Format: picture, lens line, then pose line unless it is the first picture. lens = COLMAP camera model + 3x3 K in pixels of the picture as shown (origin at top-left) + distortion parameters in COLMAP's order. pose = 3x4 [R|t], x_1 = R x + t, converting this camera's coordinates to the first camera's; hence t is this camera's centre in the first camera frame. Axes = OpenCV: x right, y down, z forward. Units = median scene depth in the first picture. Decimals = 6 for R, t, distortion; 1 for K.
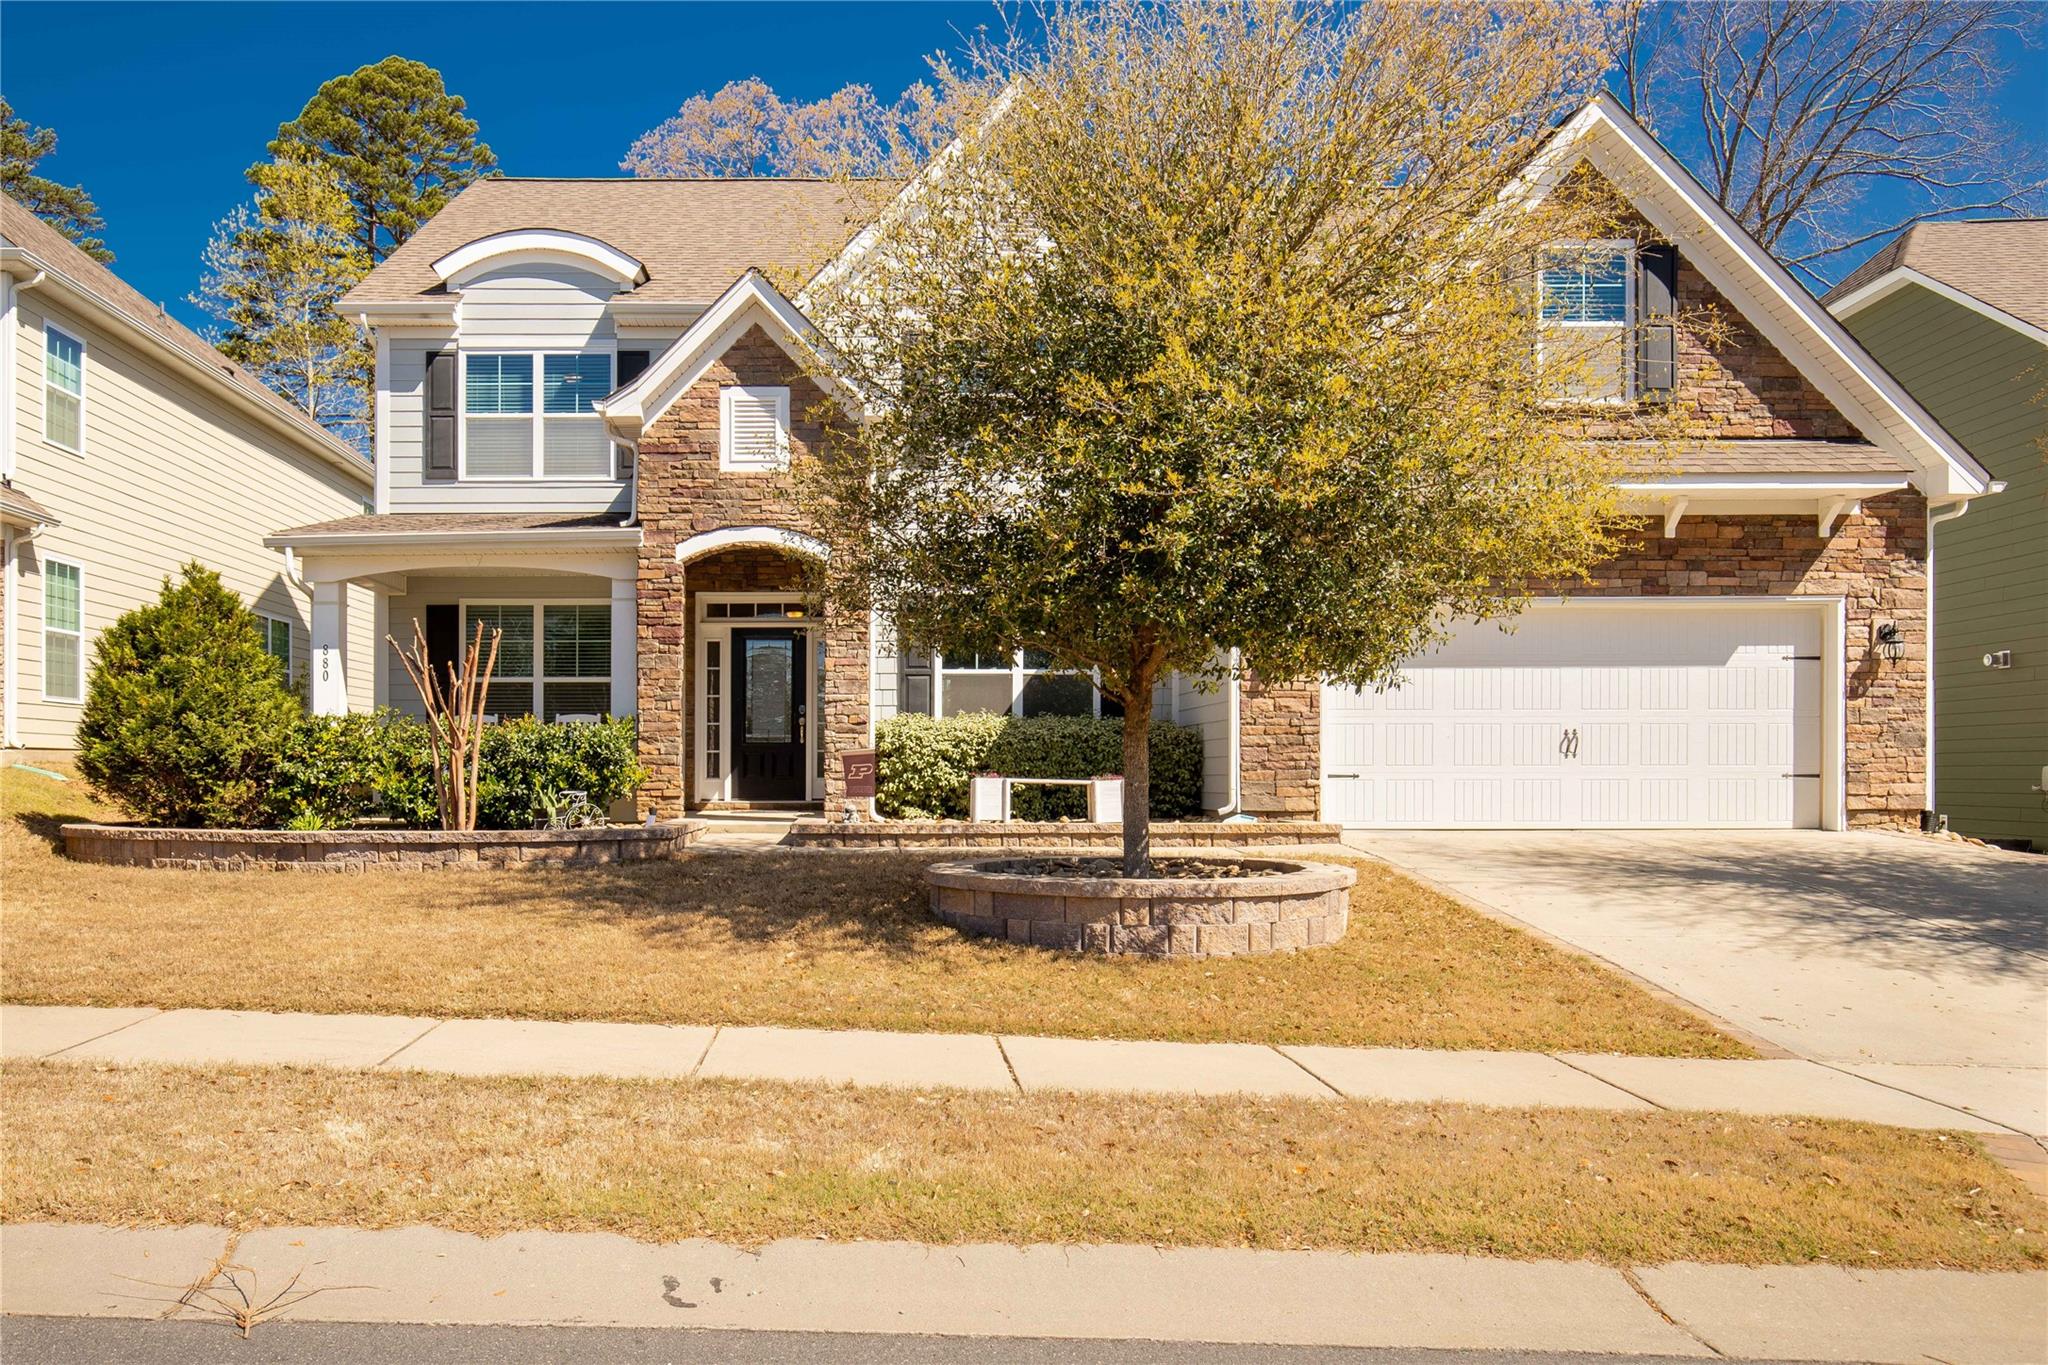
lens RADIAL K [[1418.6, 0, 878.0], [0, 1418.6, 663.8], [0, 0, 1]] dist [0.000743, 0.006834]
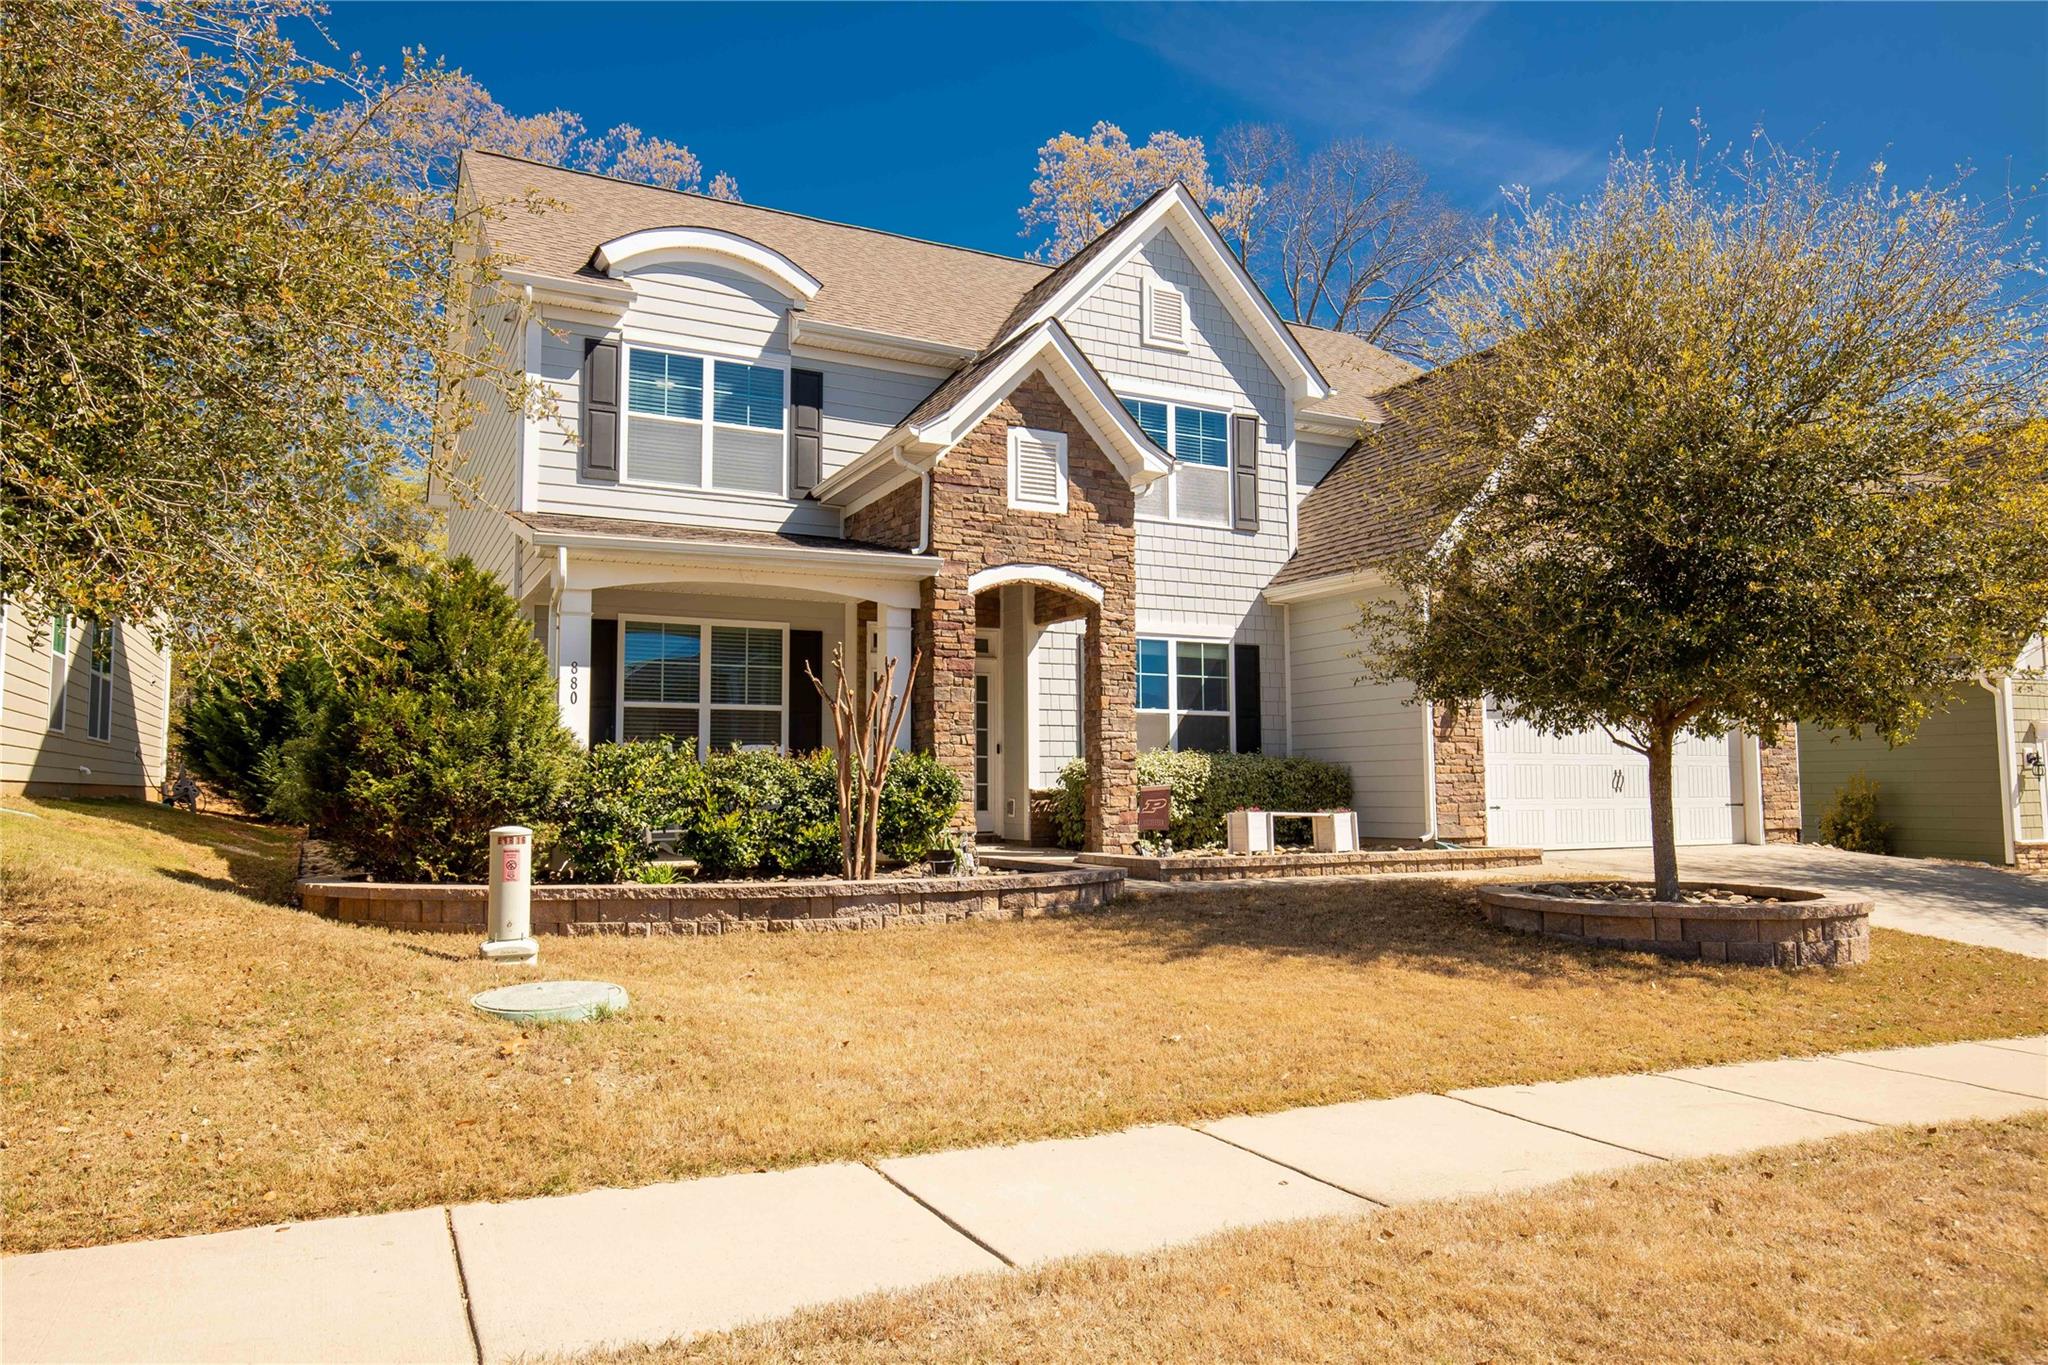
lens RADIAL K [[1308.7, 0, 1031.9], [0, 1308.7, 593.8], [0, 0, 1]] dist [0.001617, 0.000103]
pose [[0.888332, 0.066712, 0.454331, -0.516922], [-0.032680, 0.996067, -0.082361, 0.001906], [-0.458038, 0.058316, 0.887018, 0.166893]]
